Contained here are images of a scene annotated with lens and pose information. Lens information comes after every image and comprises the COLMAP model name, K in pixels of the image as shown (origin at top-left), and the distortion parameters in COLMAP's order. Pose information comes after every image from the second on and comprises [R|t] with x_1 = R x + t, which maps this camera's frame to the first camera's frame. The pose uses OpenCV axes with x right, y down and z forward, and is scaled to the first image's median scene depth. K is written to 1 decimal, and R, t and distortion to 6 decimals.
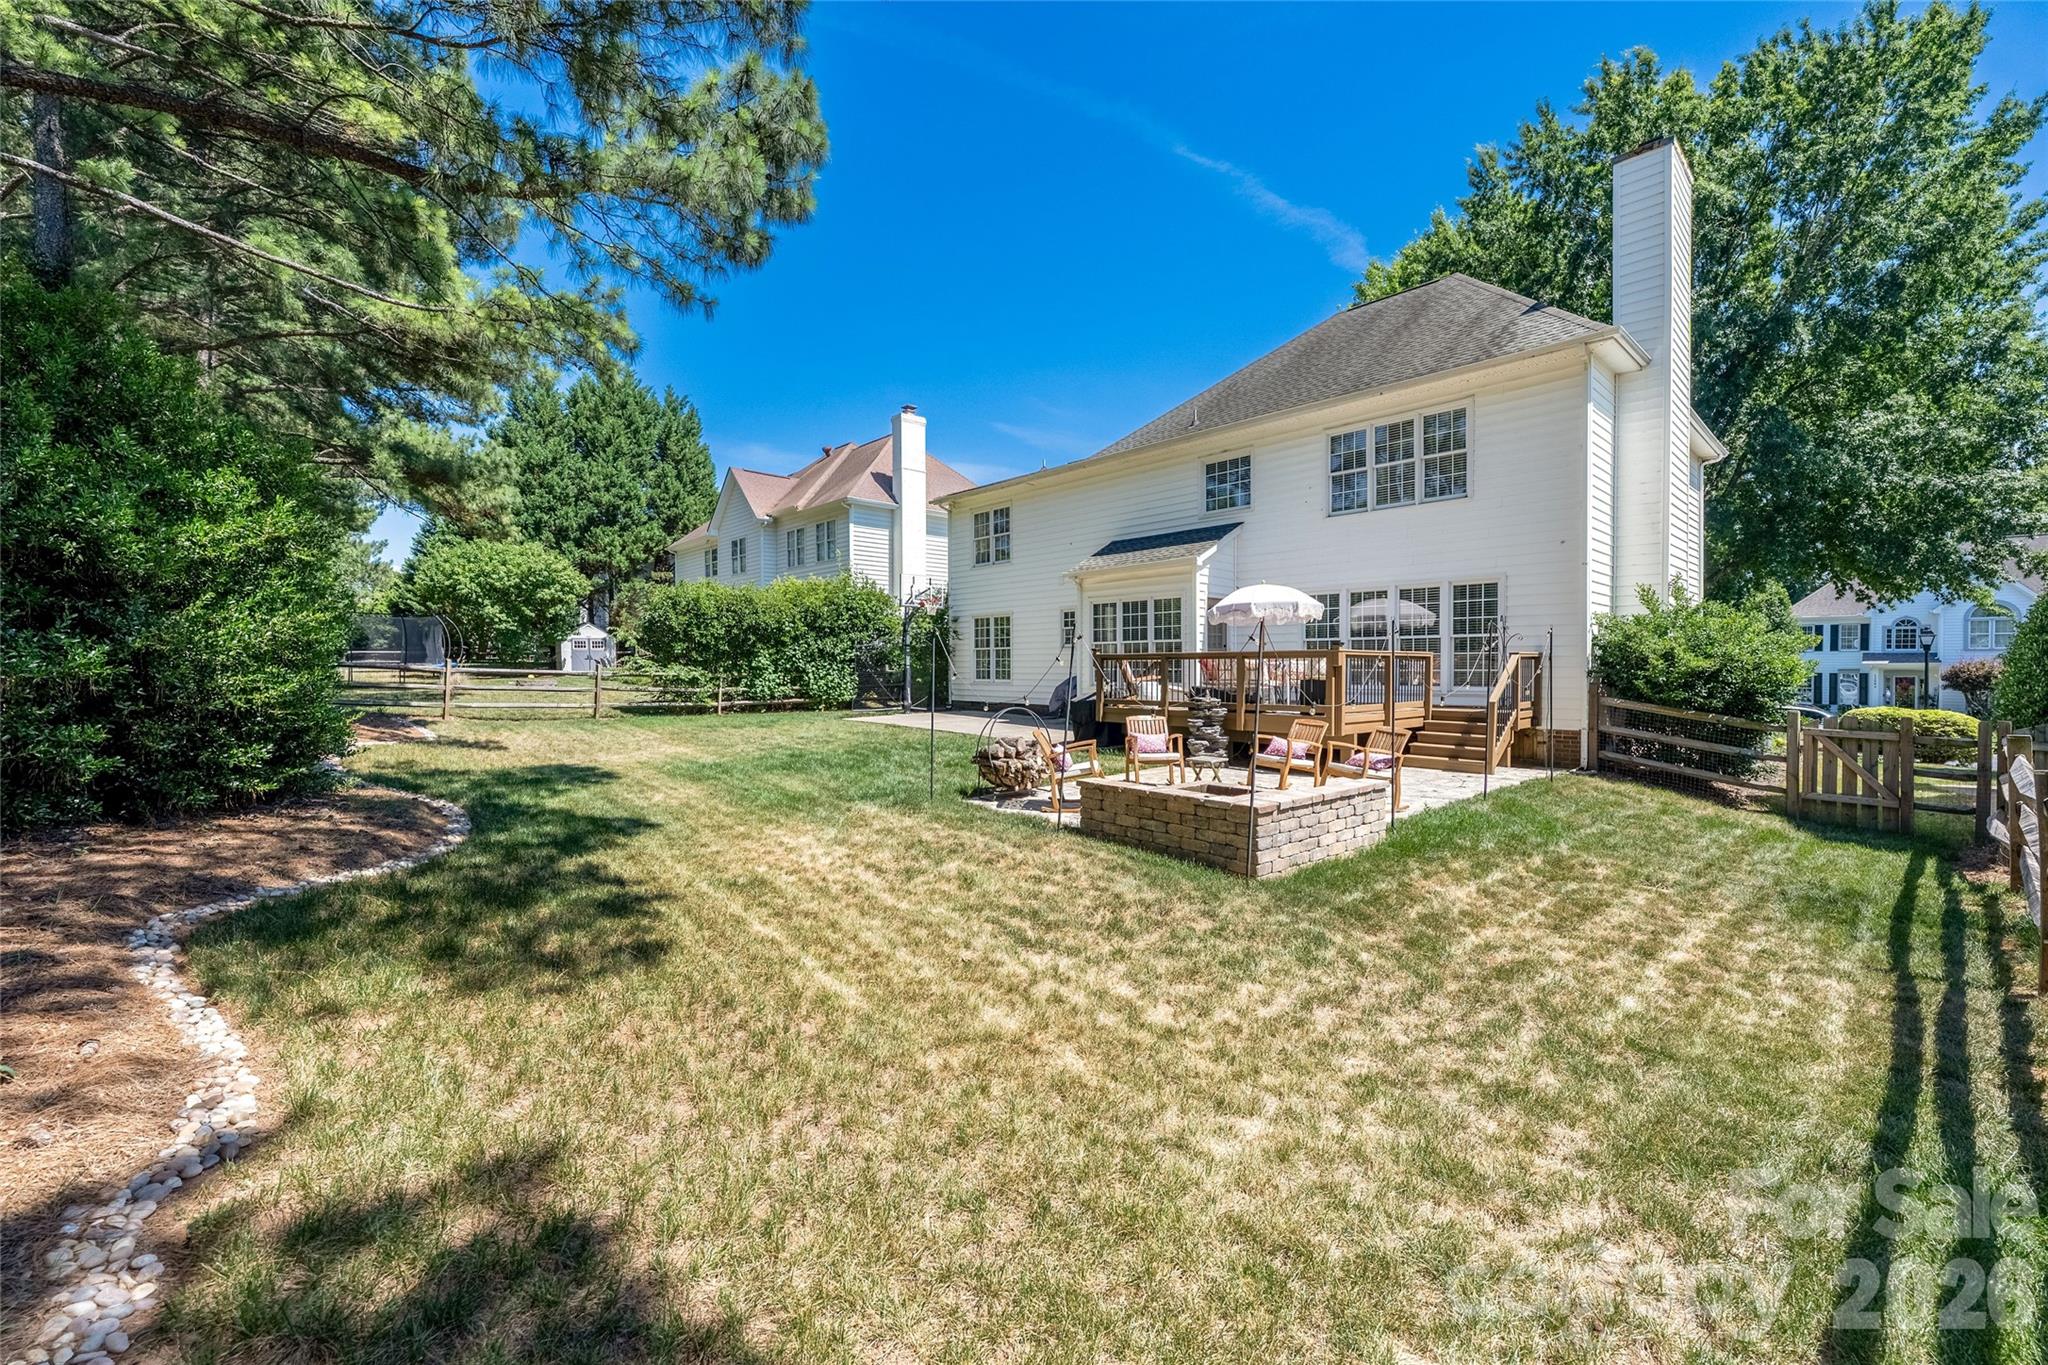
lens RADIAL K [[824.5, 0, 997.9], [0, 824.5, 672.4], [0, 0, 1]] dist [-0.008721, -0.000088]
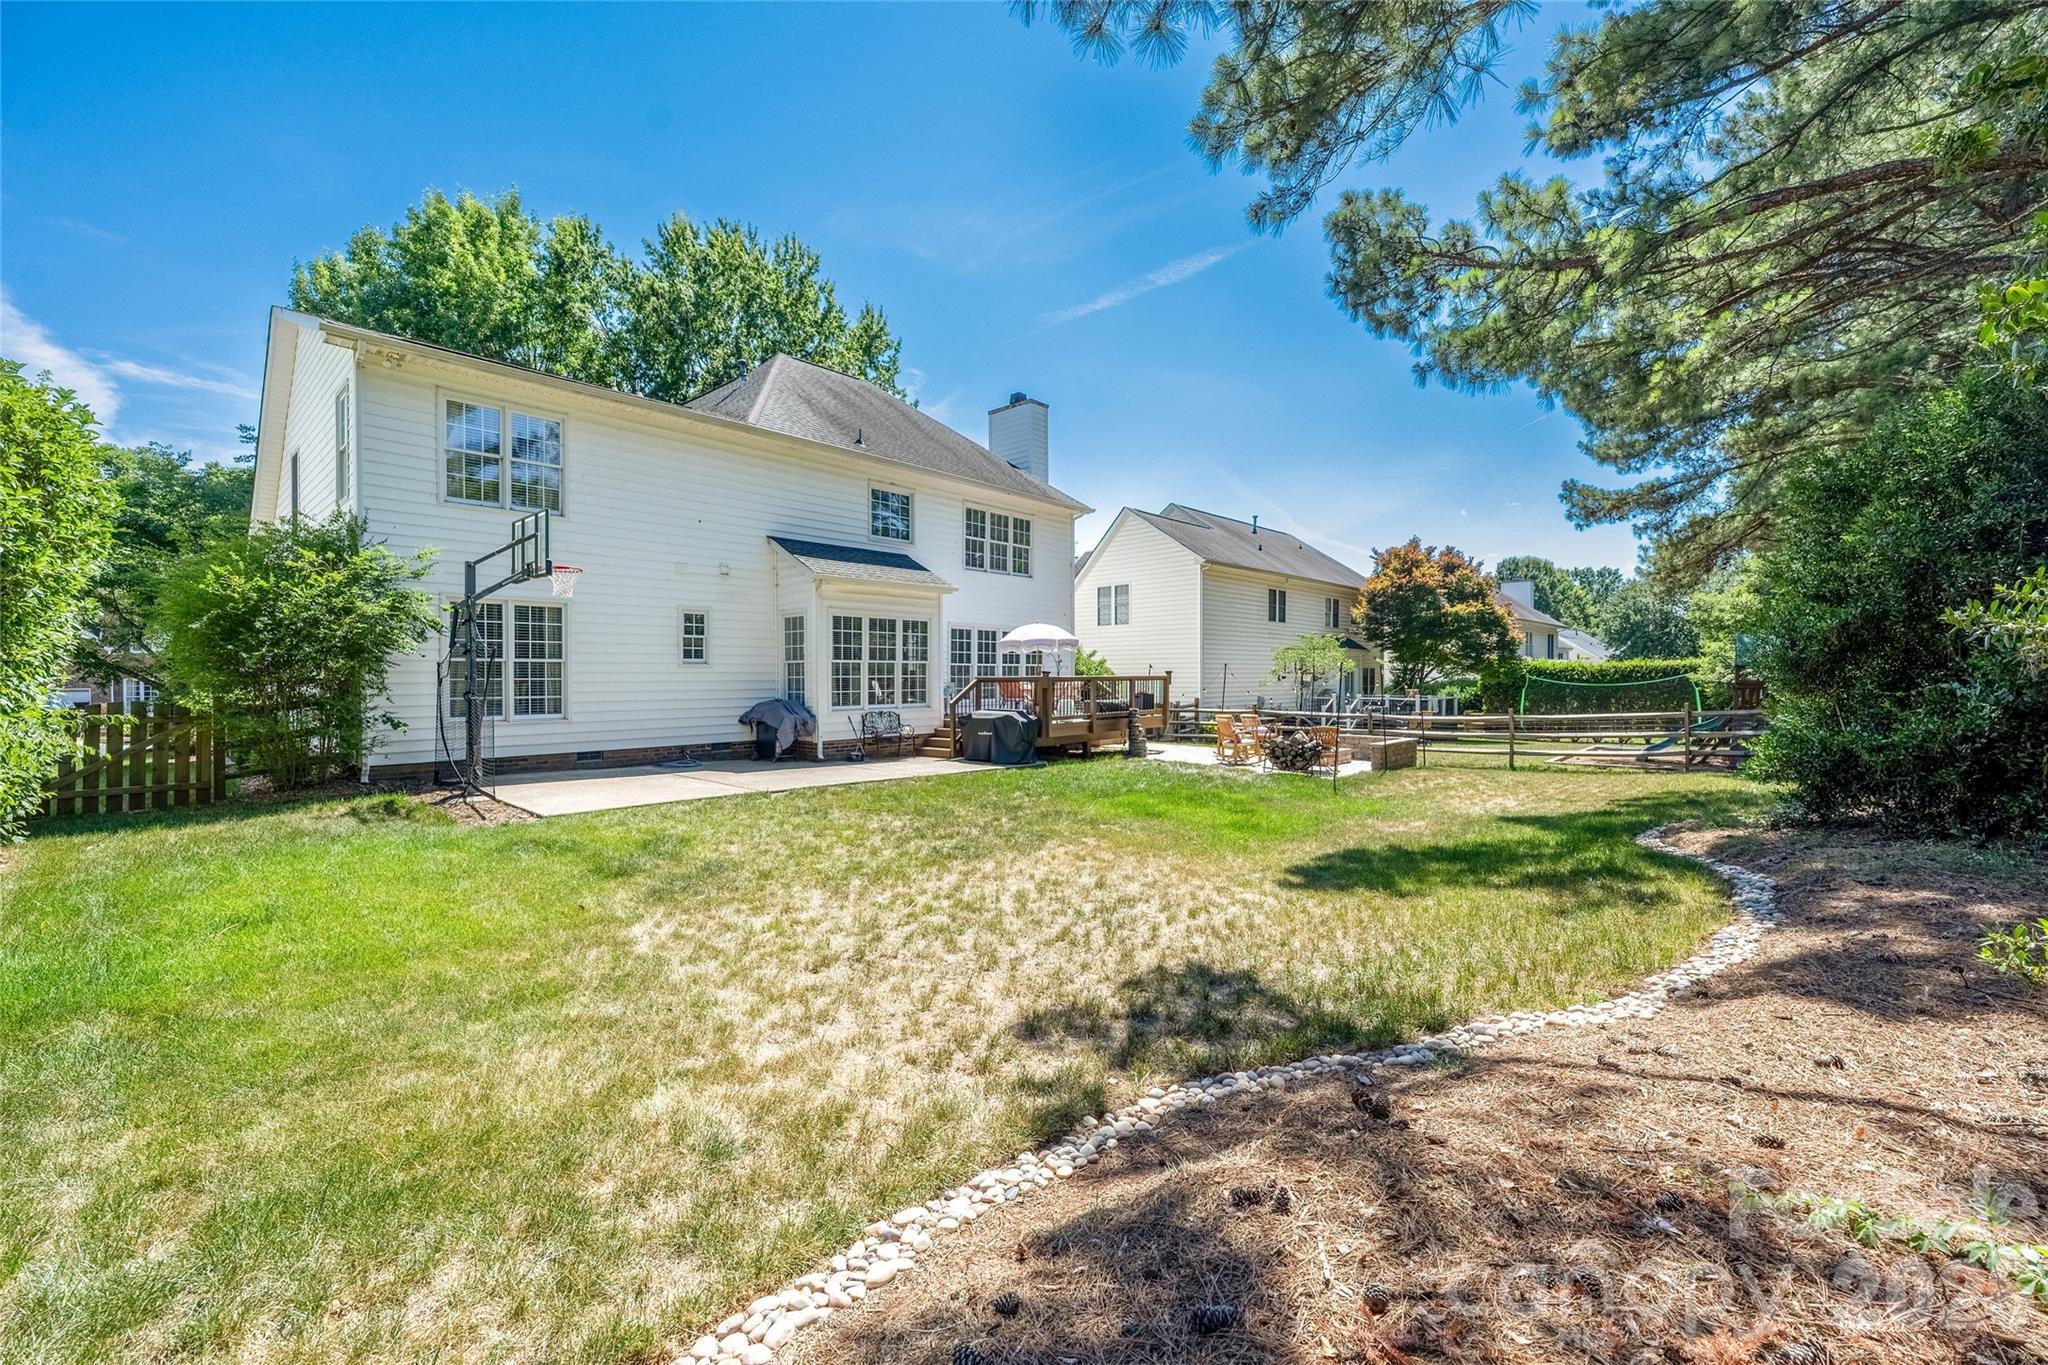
lens RADIAL K [[831.4, 0, 1023.9], [0, 831.4, 686.8], [0, 0, 1]] dist [-0.008041, -0.000127]
pose [[-0.124473, -0.009427, 0.992178, -0.607430], [0.013445, 0.999847, 0.011186, -0.012857], [-0.992132, 0.014732, -0.124327, 0.726817]]
